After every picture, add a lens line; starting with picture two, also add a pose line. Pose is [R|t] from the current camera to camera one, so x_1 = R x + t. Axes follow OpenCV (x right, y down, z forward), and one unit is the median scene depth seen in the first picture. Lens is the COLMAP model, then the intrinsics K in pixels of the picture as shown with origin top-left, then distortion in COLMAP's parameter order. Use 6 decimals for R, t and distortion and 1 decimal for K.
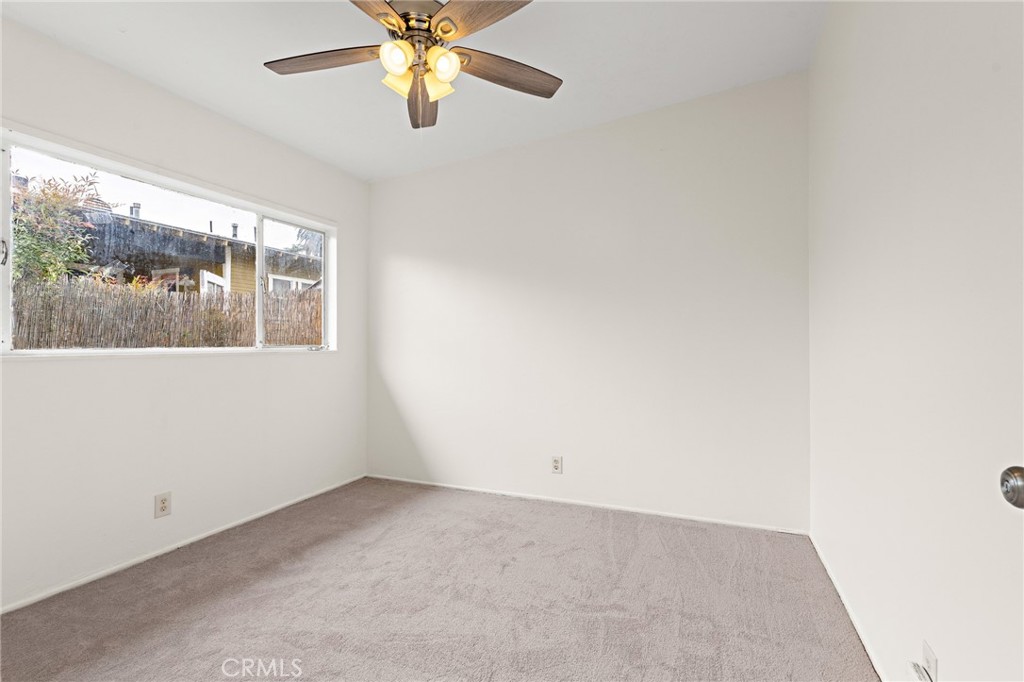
lens RADIAL K [[469.7, 0, 532.4], [0, 469.7, 344.1], [0, 0, 1]] dist [-0.000412, -0.000330]
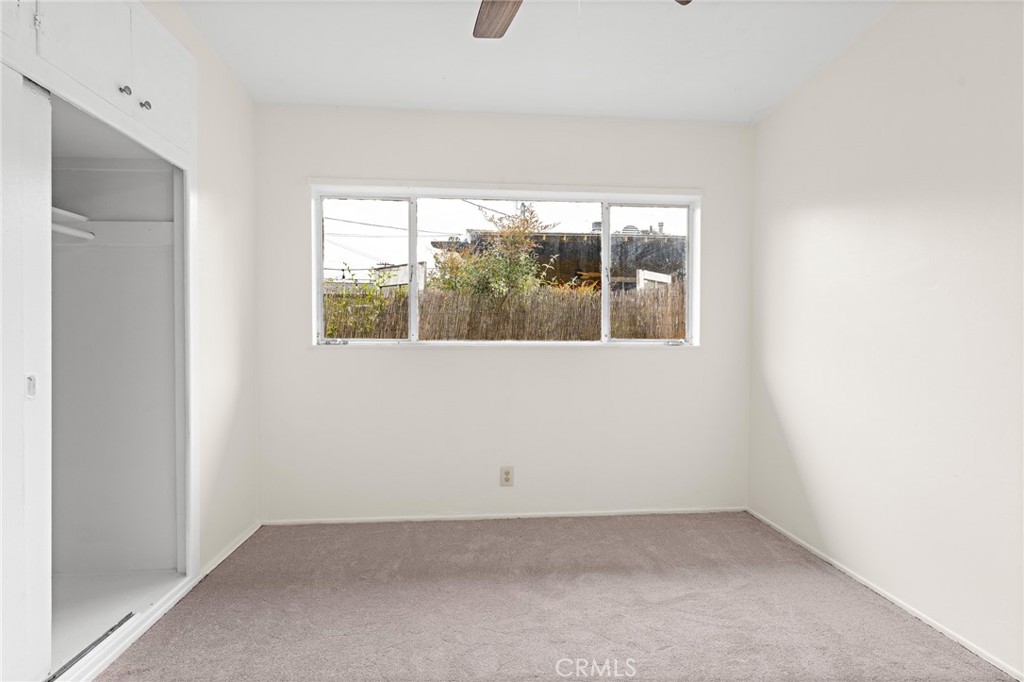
lens RADIAL K [[454.4, 0, 504.5], [0, 454.4, 346.8], [0, 0, 1]] dist [-0.000369, 0.000140]
pose [[0.444554, 0.021256, -0.895500, 0.166889], [-0.005133, 0.999762, 0.021182, -0.000398], [0.895737, -0.004820, 0.444558, 0.402918]]
